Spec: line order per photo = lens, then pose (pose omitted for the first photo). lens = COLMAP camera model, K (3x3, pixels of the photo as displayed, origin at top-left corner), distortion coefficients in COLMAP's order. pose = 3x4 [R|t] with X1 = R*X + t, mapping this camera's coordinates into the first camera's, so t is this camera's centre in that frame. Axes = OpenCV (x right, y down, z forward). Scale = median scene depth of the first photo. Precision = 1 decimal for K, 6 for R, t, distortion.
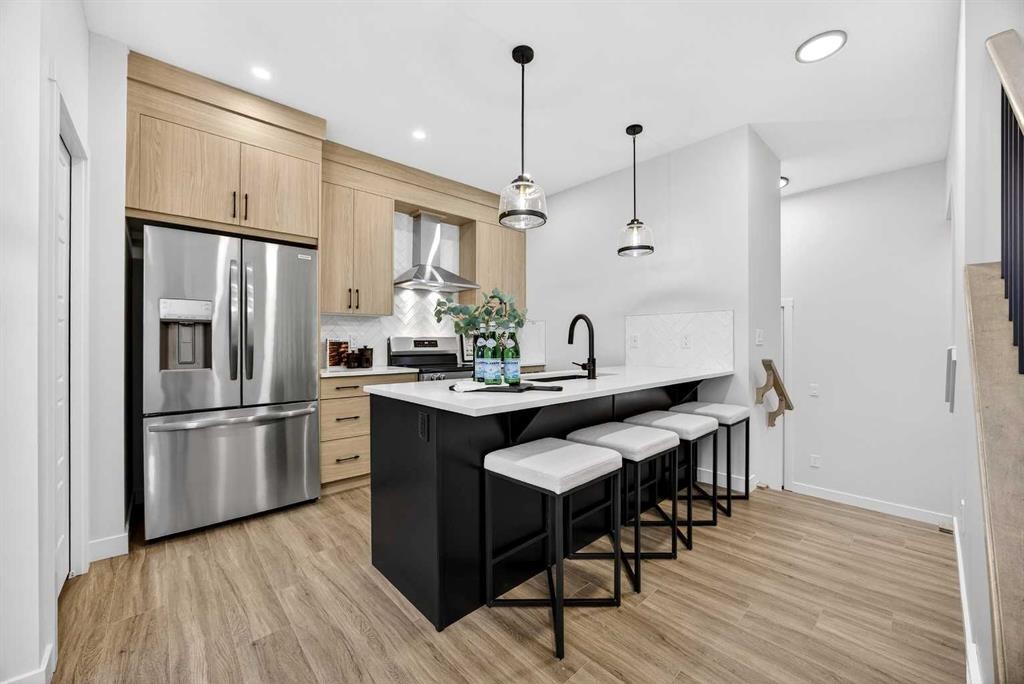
lens RADIAL K [[393.6, 0, 505.3], [0, 393.6, 339.6], [0, 0, 1]] dist [0.000299, 0.000015]
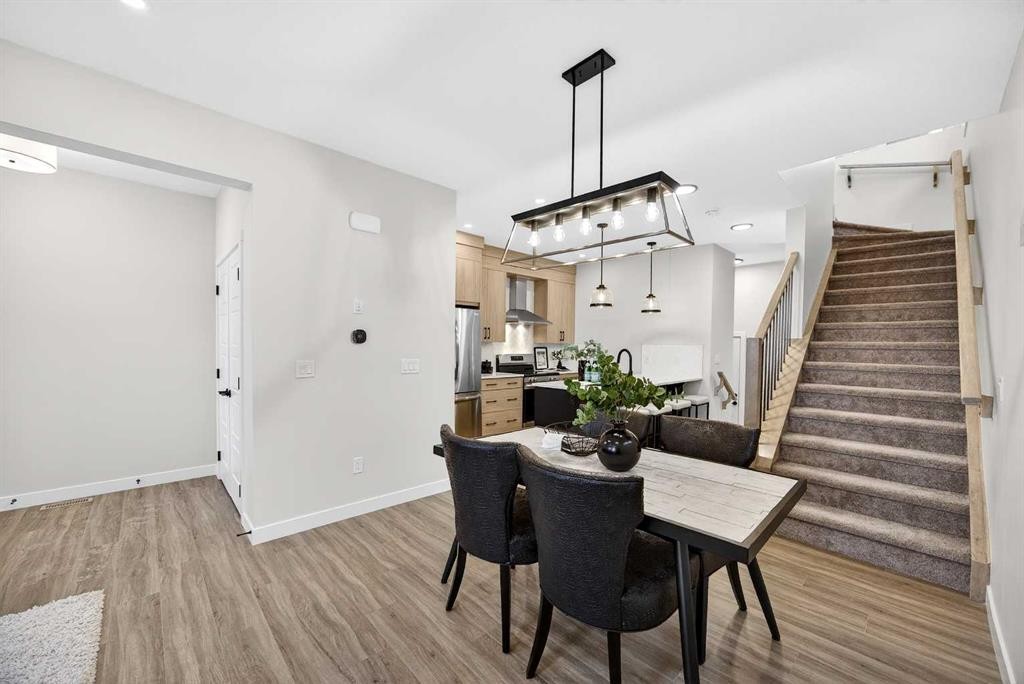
lens RADIAL K [[393.6, 0, 515.1], [0, 393.6, 351.0], [0, 0, 1]] dist [0.000299, 0.000015]
pose [[0.999695, 0.012522, 0.021288, -0.287541], [-0.012950, 0.999715, 0.020073, -0.060077], [-0.021031, -0.020342, 0.999572, -0.701421]]
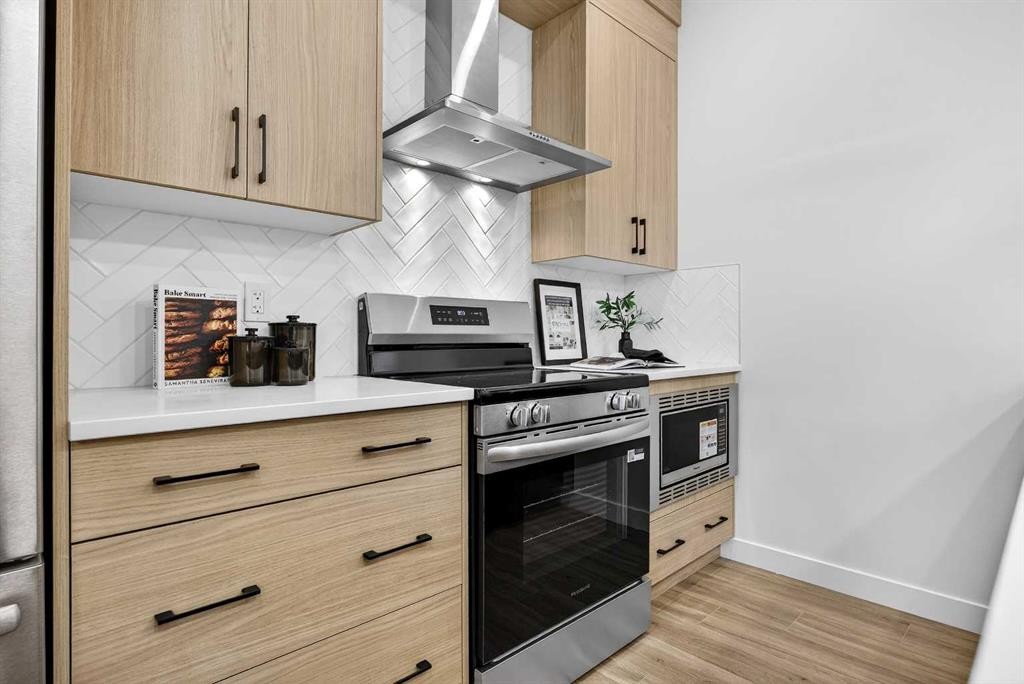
lens RADIAL K [[539.6, 0, 514.8], [0, 539.6, 335.1], [0, 0, 1]] dist [-0.004672, -0.000450]
pose [[0.999666, 0.000585, 0.025848, -0.192413], [-0.000751, 0.999979, 0.006410, 0.030382], [-0.025844, -0.006427, 0.999645, 0.575641]]
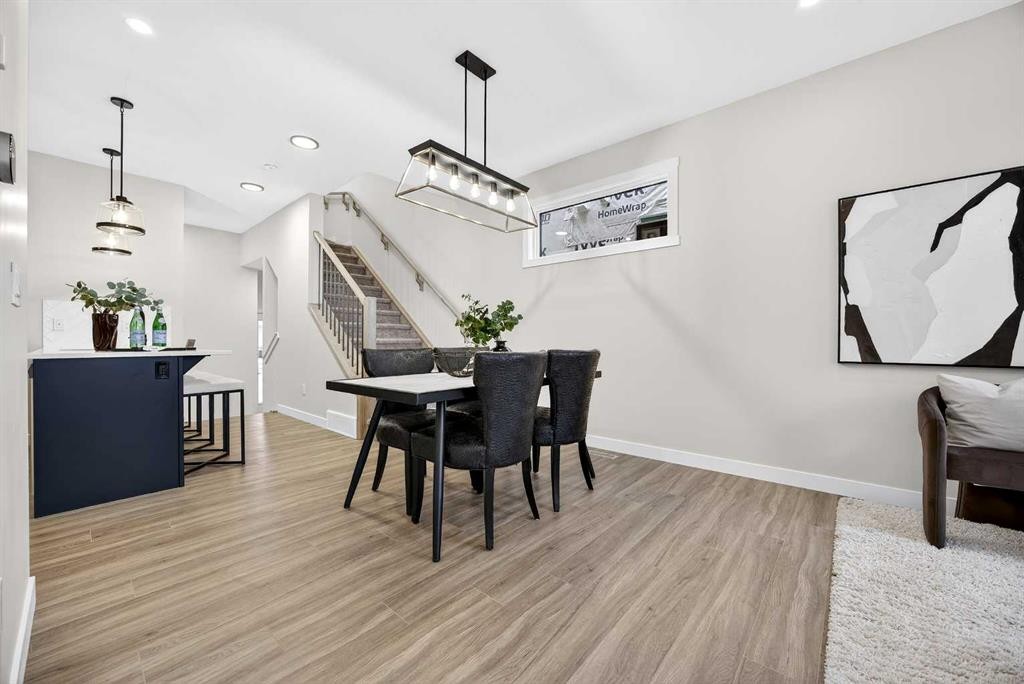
lens RADIAL K [[393.6, 0, 514.1], [0, 393.6, 340.5], [0, 0, 1]] dist [0.000299, 0.000015]
pose [[-0.094837, -0.008474, 0.995457, -0.903050], [-0.007678, 0.999940, 0.007780, 0.038226], [-0.995463, -0.006905, -0.094897, -0.117271]]
